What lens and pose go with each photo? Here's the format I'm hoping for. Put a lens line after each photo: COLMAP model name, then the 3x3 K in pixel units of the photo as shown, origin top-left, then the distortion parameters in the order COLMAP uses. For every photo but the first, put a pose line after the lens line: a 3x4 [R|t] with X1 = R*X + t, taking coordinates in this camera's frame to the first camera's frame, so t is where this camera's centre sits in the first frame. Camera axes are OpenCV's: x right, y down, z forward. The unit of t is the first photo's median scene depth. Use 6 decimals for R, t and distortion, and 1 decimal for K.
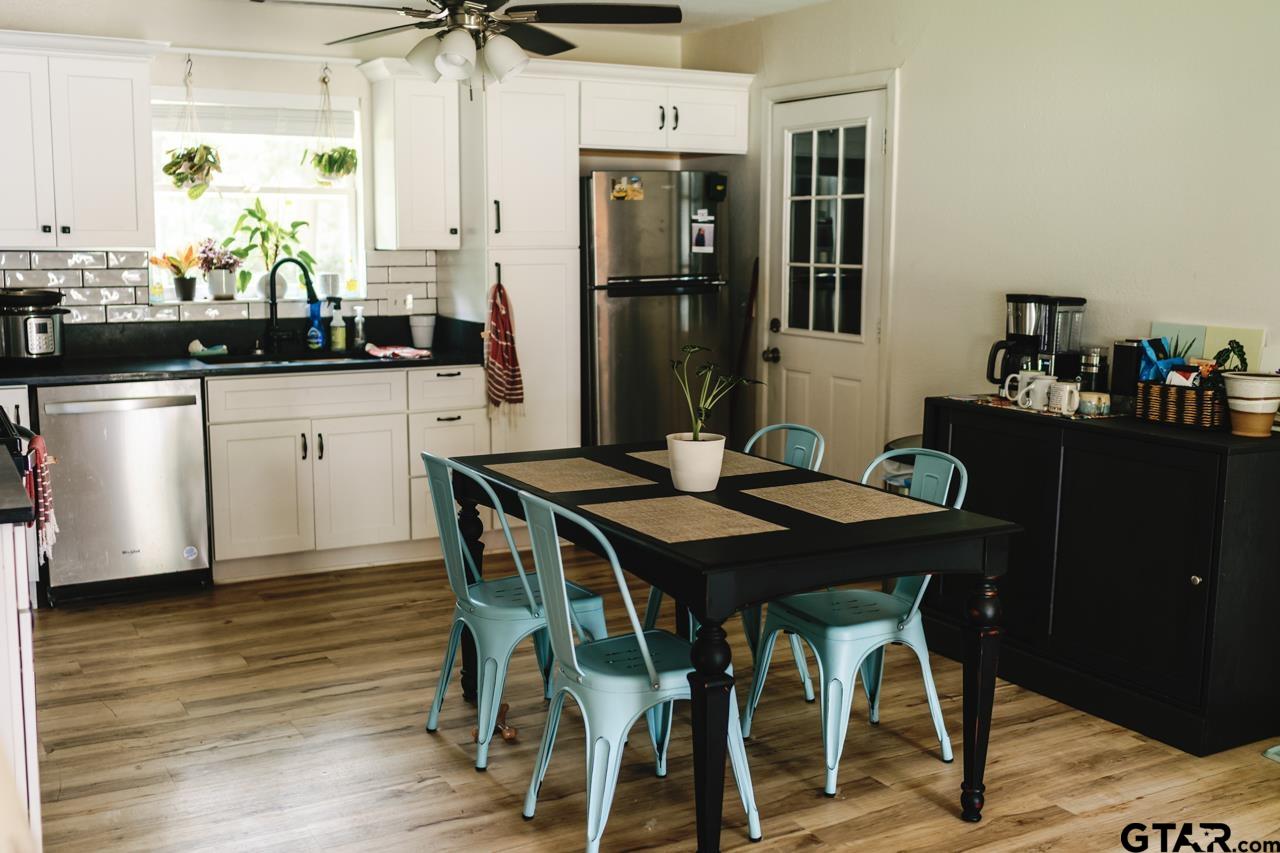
lens RADIAL K [[1333.2, 0, 640.0], [0, 1333.2, 426.5], [0, 0, 1]] dist [-0.002054, -0.001906]
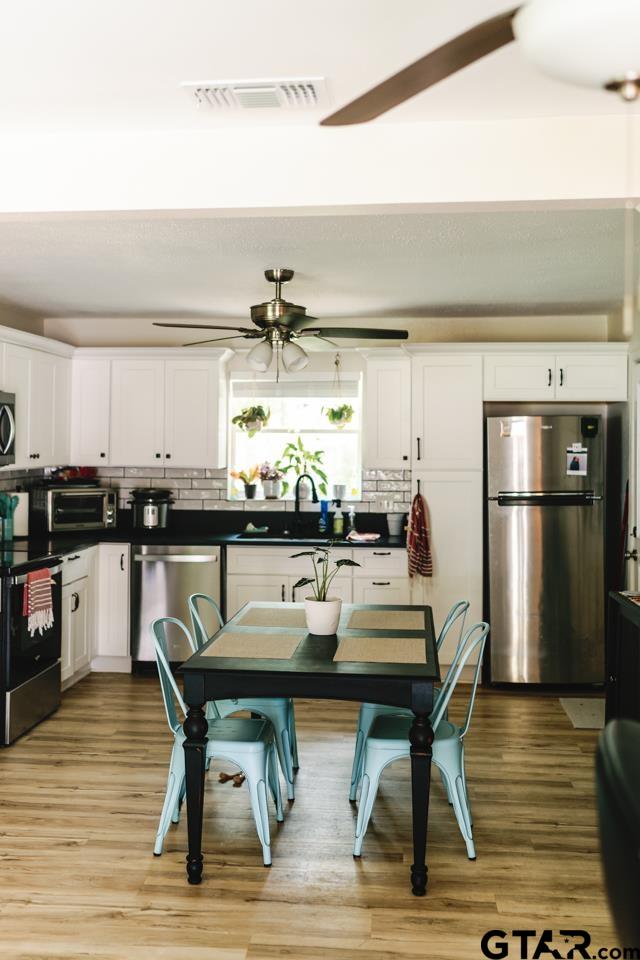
lens RADIAL K [[999.9, 0, 296.1], [0, 999.9, 478.9], [0, 0, 1]] dist [-0.002054, -0.001906]
pose [[0.824754, 0.019746, -0.565146, 0.396160], [-0.084261, 0.992525, -0.088289, -0.014743], [0.559178, 0.120437, 0.820253, 0.020184]]
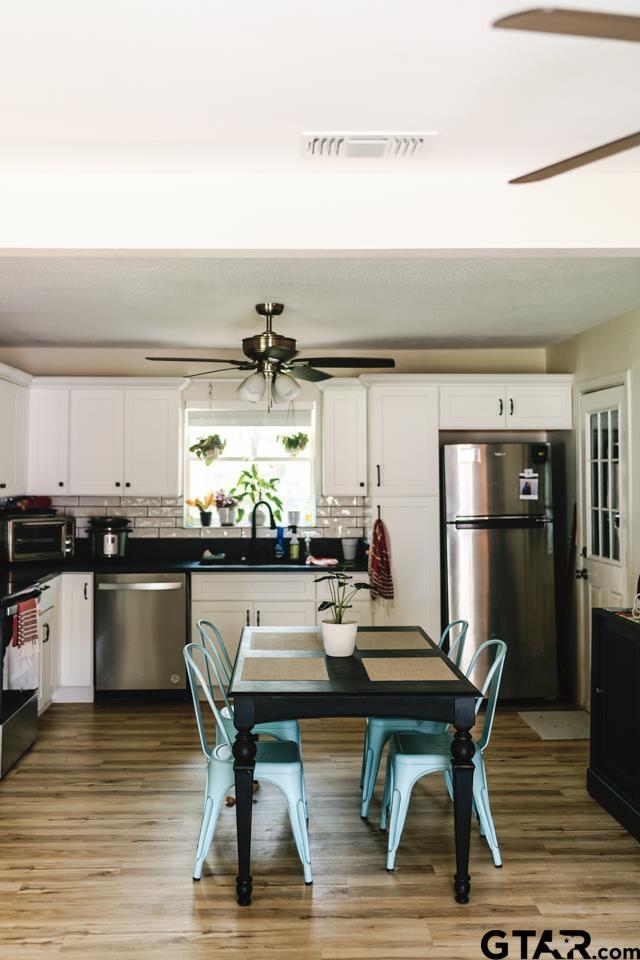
lens RADIAL K [[992.3, 0, 288.1], [0, 992.3, 477.6], [0, 0, 1]] dist [-0.002845, 0.002141]
pose [[0.886664, -0.002676, -0.462407, 0.318810], [-0.061910, 0.990294, -0.124442, -0.006628], [0.458252, 0.138966, 0.877892, -0.046346]]
